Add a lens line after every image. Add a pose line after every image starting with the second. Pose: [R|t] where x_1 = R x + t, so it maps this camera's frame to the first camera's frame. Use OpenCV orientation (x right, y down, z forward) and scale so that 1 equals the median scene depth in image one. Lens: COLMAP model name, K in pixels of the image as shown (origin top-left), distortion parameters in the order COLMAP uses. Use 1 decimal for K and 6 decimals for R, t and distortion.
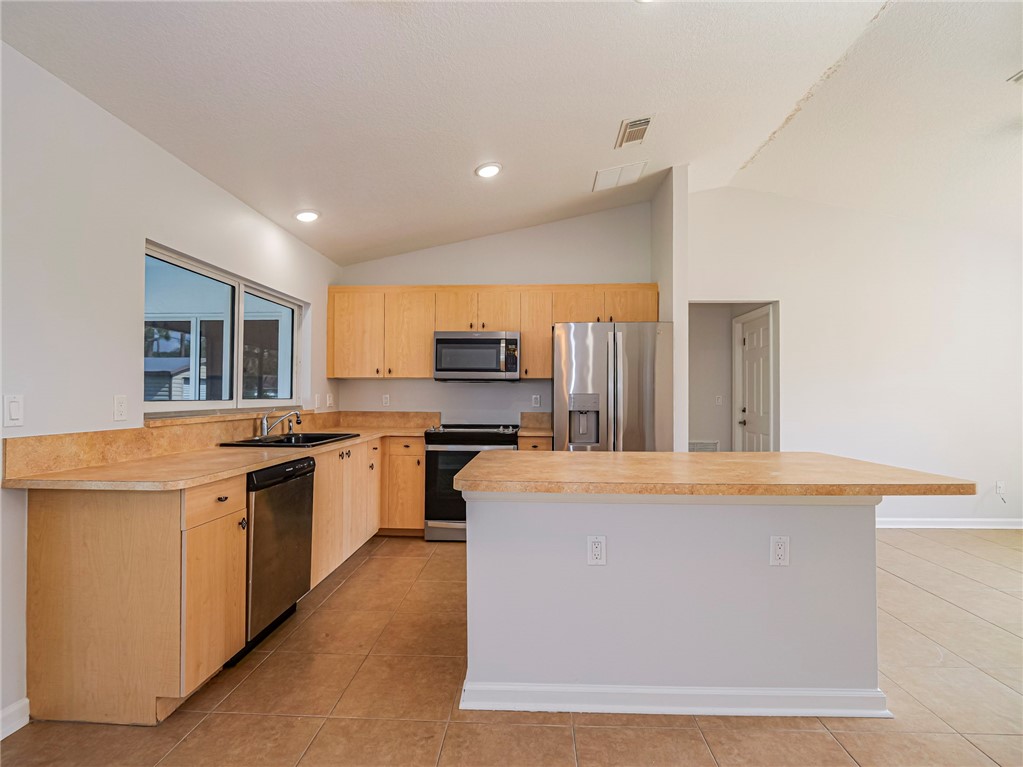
lens RADIAL K [[498.1, 0, 511.5], [0, 498.1, 383.5], [0, 0, 1]] dist [-0.016489, -0.000708]
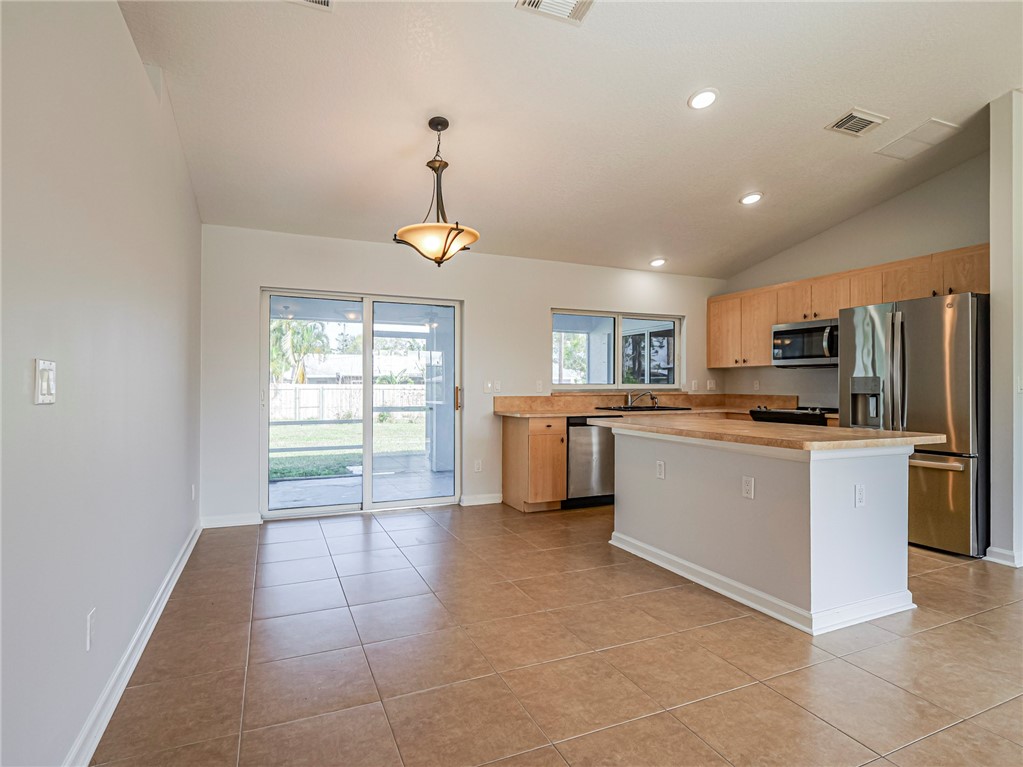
lens RADIAL K [[538.1, 0, 511.5], [0, 538.1, 383.5], [0, 0, 1]] dist [-0.001857, -0.001342]
pose [[0.447363, -0.006728, -0.894327, 0.740043], [0.022828, 0.999732, 0.003898, 0.012753], [0.894061, -0.022160, 0.447397, -0.118251]]
